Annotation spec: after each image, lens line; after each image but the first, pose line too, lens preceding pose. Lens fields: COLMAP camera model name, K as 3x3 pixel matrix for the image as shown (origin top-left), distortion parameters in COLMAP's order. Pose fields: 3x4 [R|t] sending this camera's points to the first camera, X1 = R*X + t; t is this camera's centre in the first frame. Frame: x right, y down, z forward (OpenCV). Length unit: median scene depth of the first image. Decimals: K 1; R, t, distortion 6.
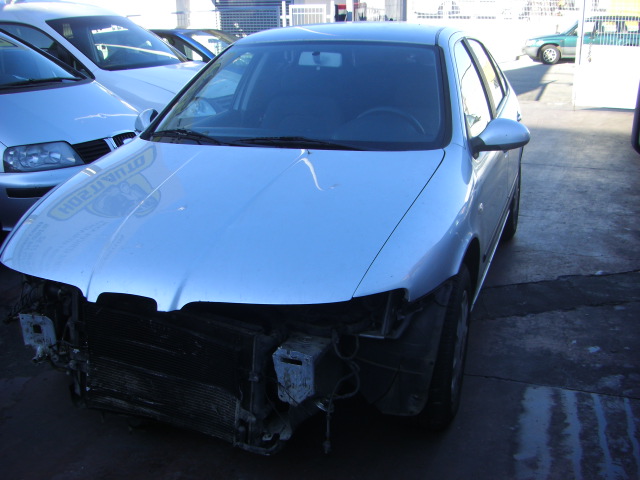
lens RADIAL K [[735.0, 0, 316.2], [0, 735.0, 286.7], [0, 0, 1]] dist [-0.203005, 0.131440]
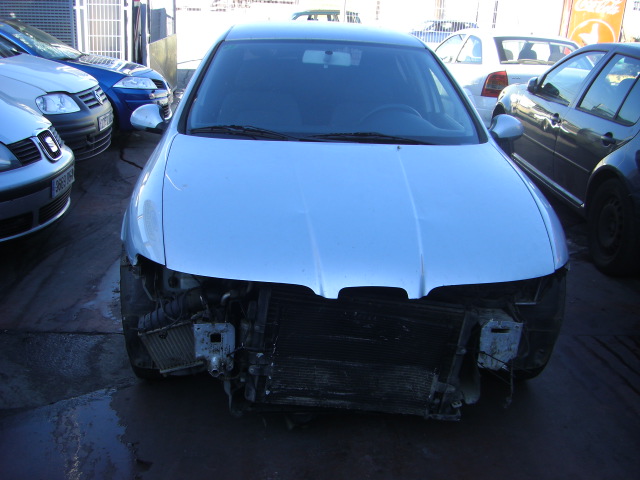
lens RADIAL K [[735.0, 0, 316.2], [0, 735.0, 286.7], [0, 0, 1]] dist [-0.203005, 0.131440]
pose [[0.907431, -0.098311, 0.408538, -0.656771], [0.093015, 0.995122, 0.032864, -0.027081], [-0.409776, 0.008178, 0.912150, 0.069318]]
